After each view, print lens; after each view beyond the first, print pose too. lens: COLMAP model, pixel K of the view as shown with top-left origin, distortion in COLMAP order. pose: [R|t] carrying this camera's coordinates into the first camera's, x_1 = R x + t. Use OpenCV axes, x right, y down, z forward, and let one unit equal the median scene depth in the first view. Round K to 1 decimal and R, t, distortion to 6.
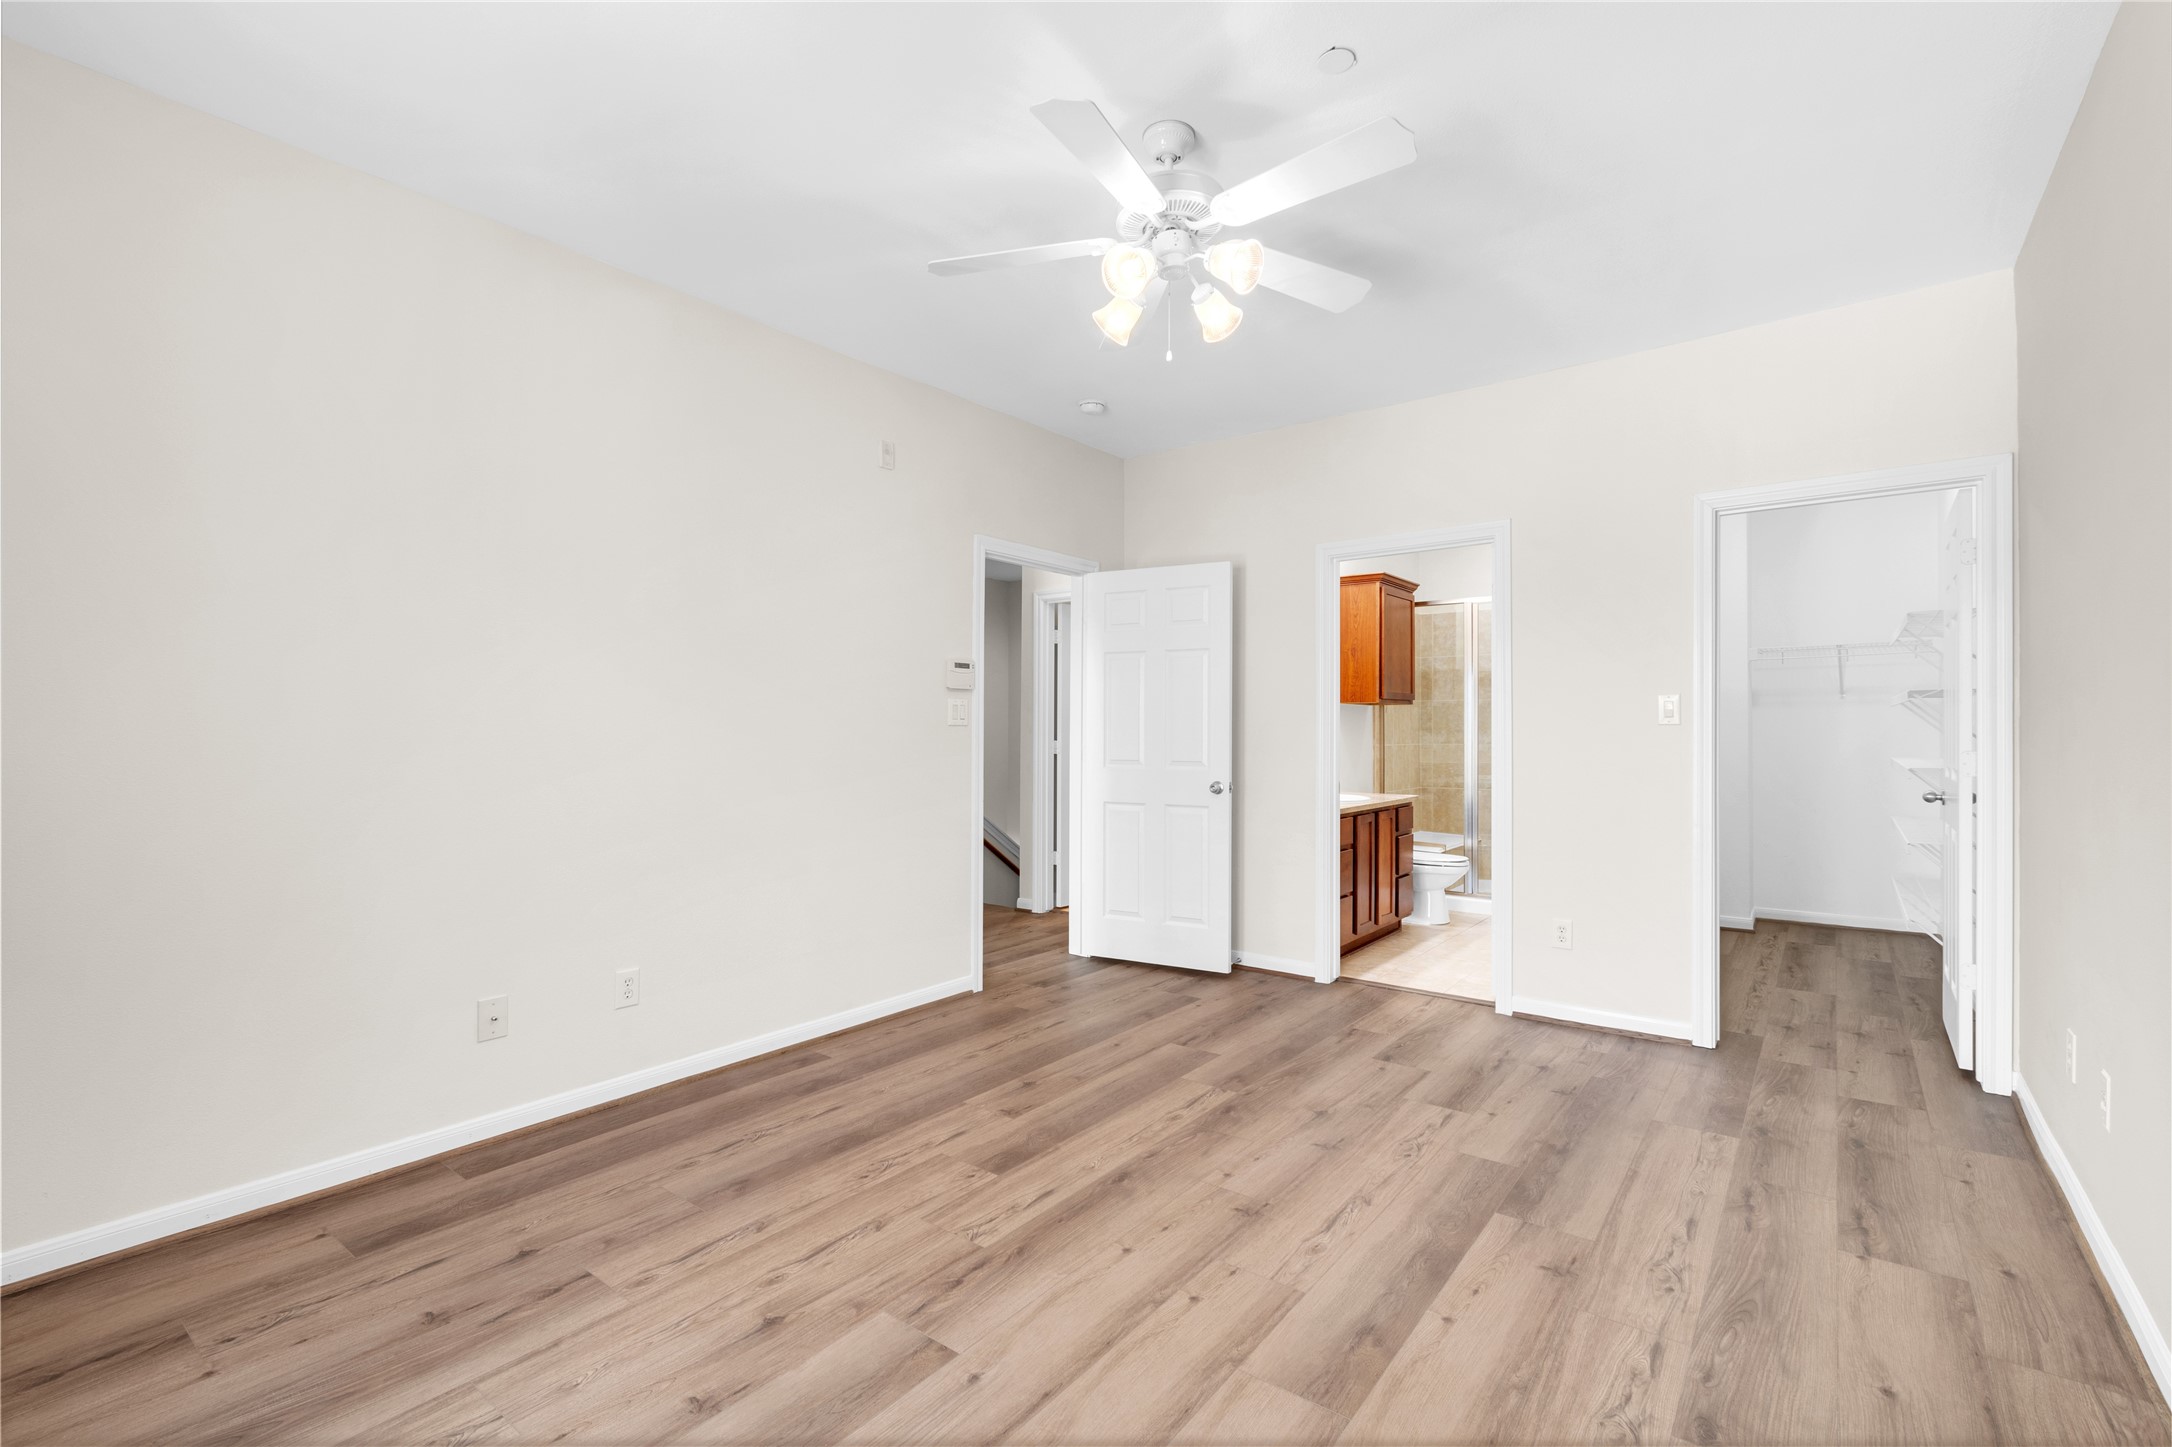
lens RADIAL K [[949.8, 0, 1086.0], [0, 949.8, 723.5], [0, 0, 1]] dist [-0.000129, 0.000048]
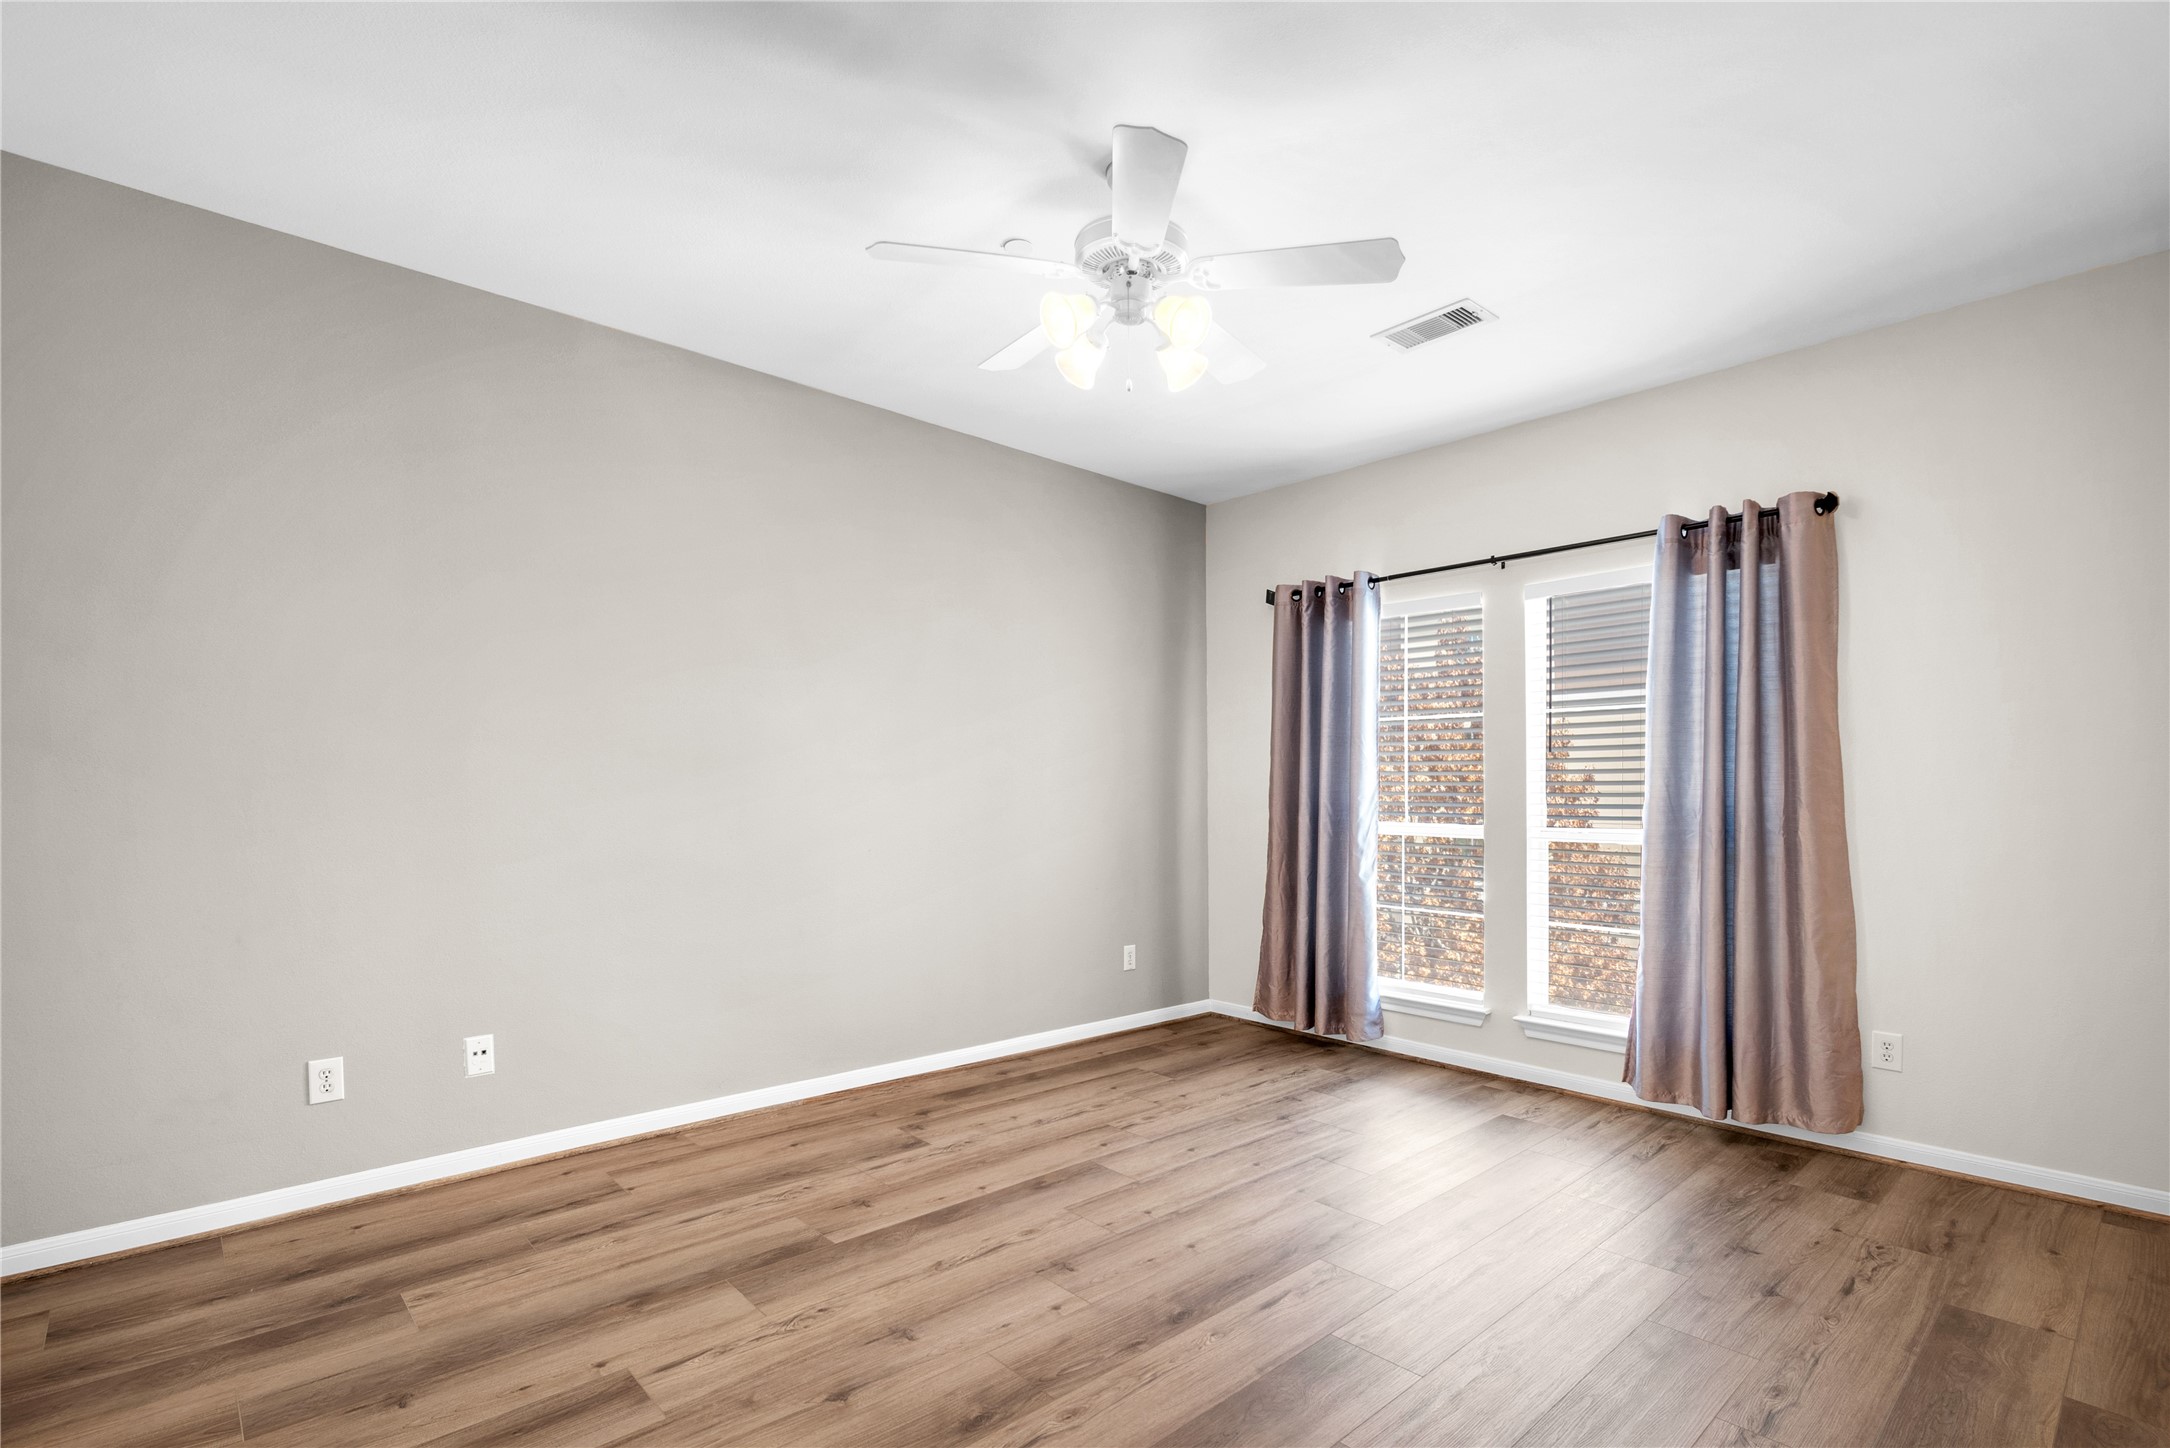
lens RADIAL K [[1026.6, 0, 1086.2], [0, 1026.6, 784.8], [0, 0, 1]] dist [0.000306, -0.000098]
pose [[-0.986572, -0.002072, 0.163316, -0.025611], [-0.003612, 0.999952, -0.009128, 0.011479], [-0.163289, -0.009596, -0.986532, 1.753971]]
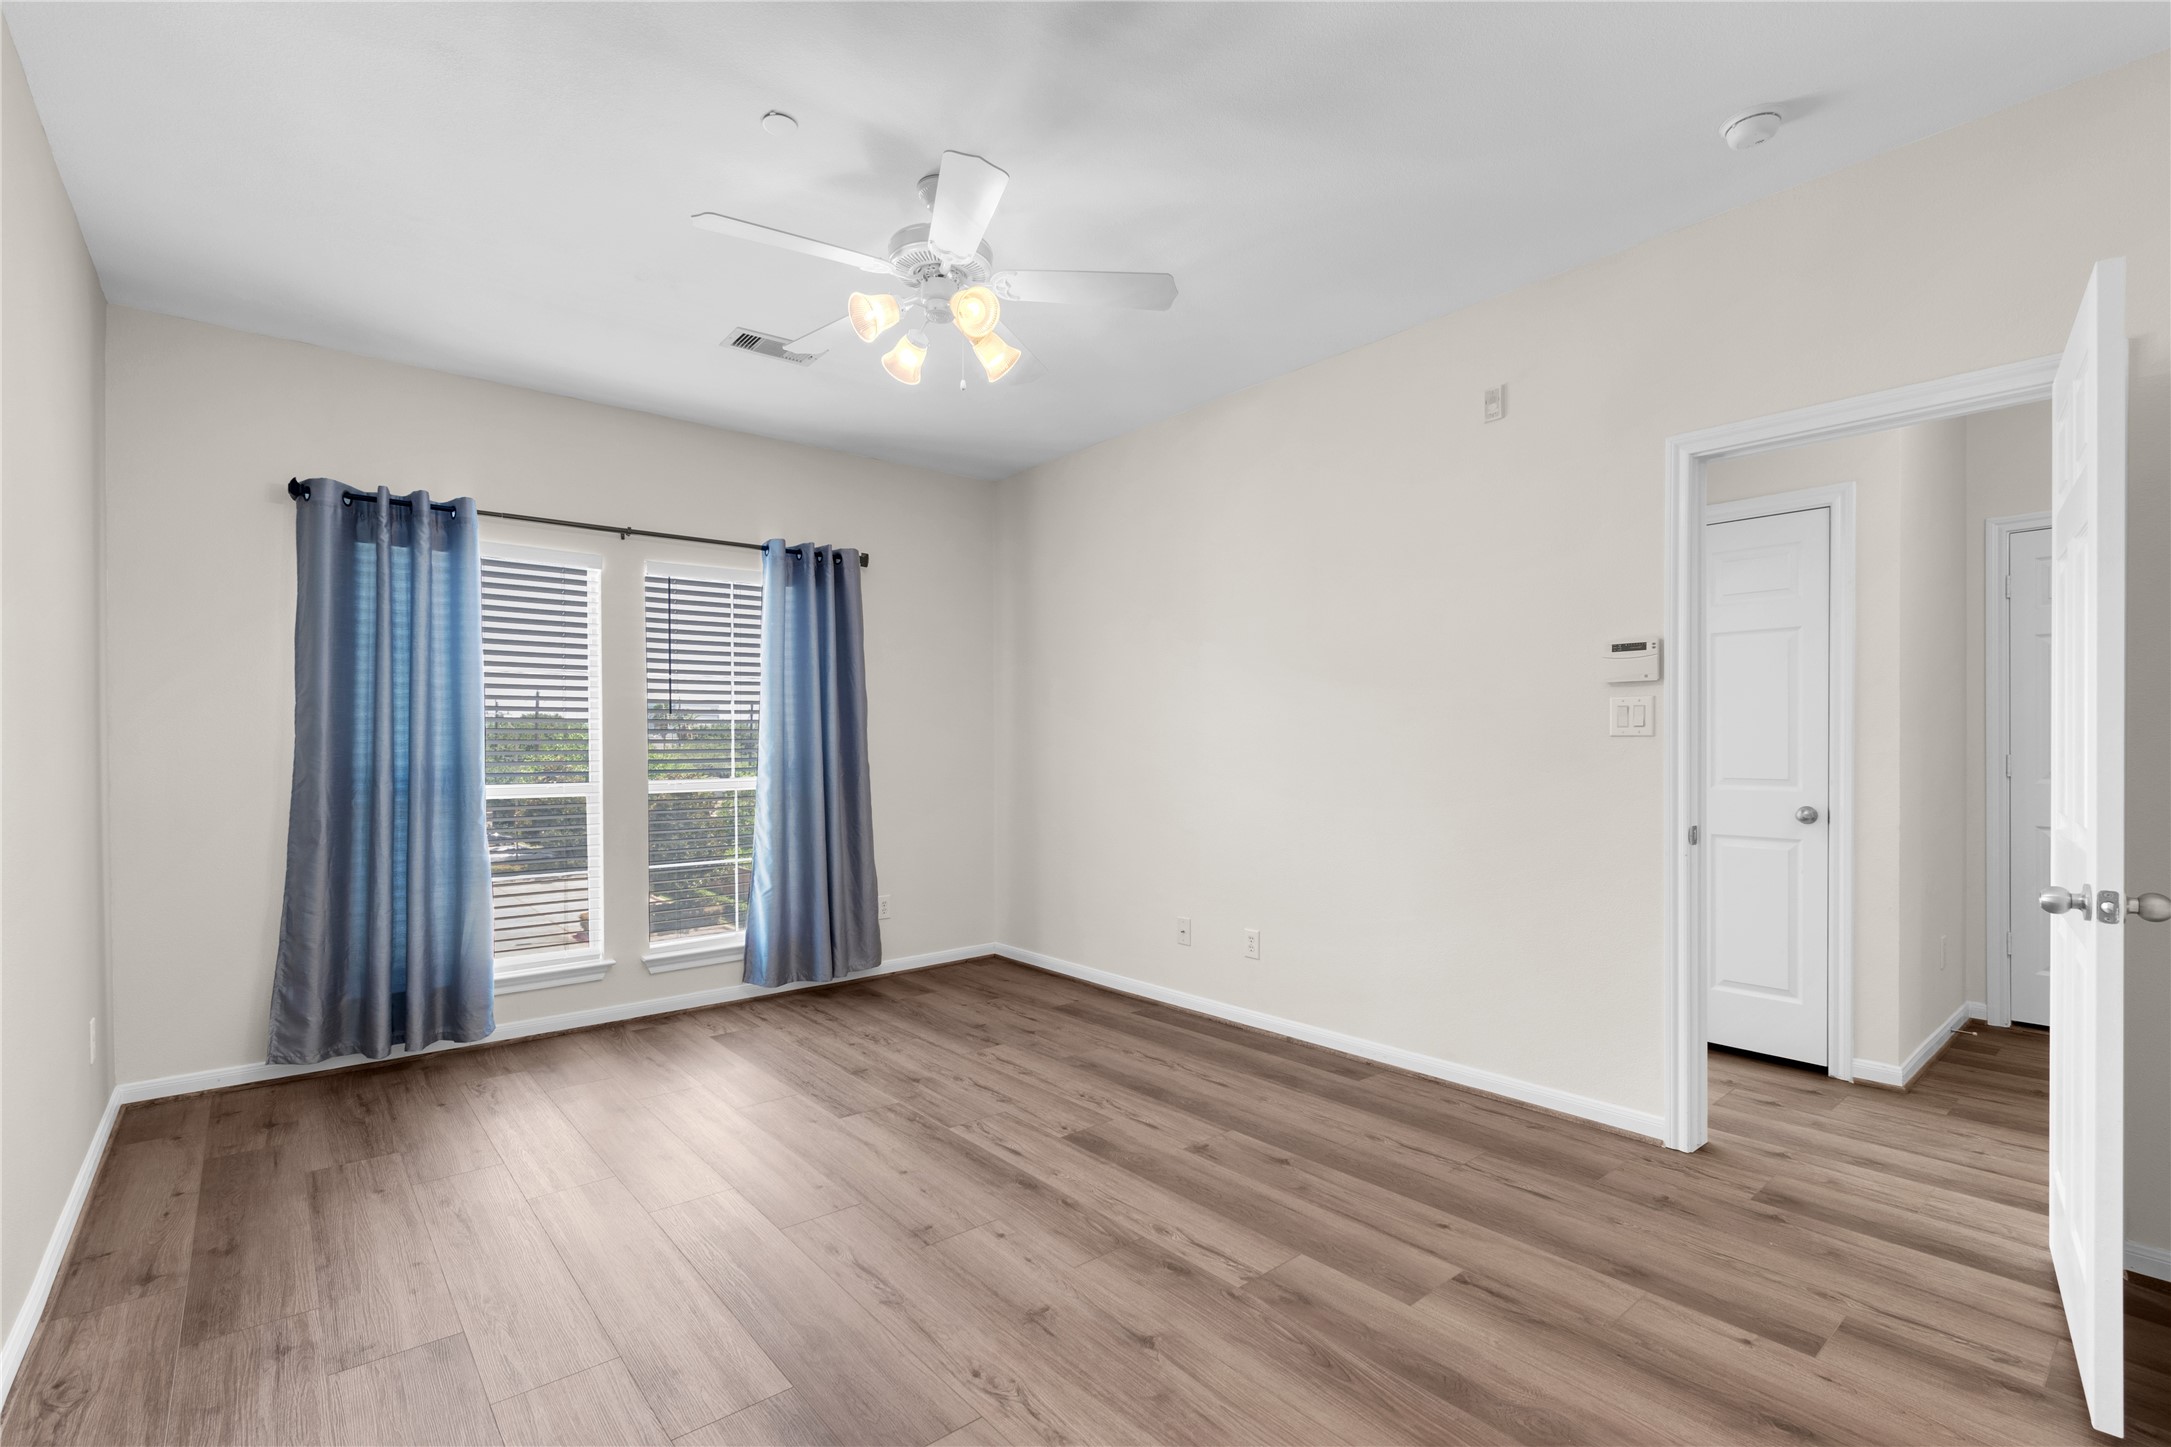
lens RADIAL K [[978.1, 0, 1081.7], [0, 978.1, 737.1], [0, 0, 1]] dist [-0.001255, -0.000124]
pose [[-0.205798, -0.004206, -0.978586, 0.965704], [0.013109, 0.999889, -0.007055, 0.004692], [0.978507, -0.014280, -0.205720, 1.170069]]
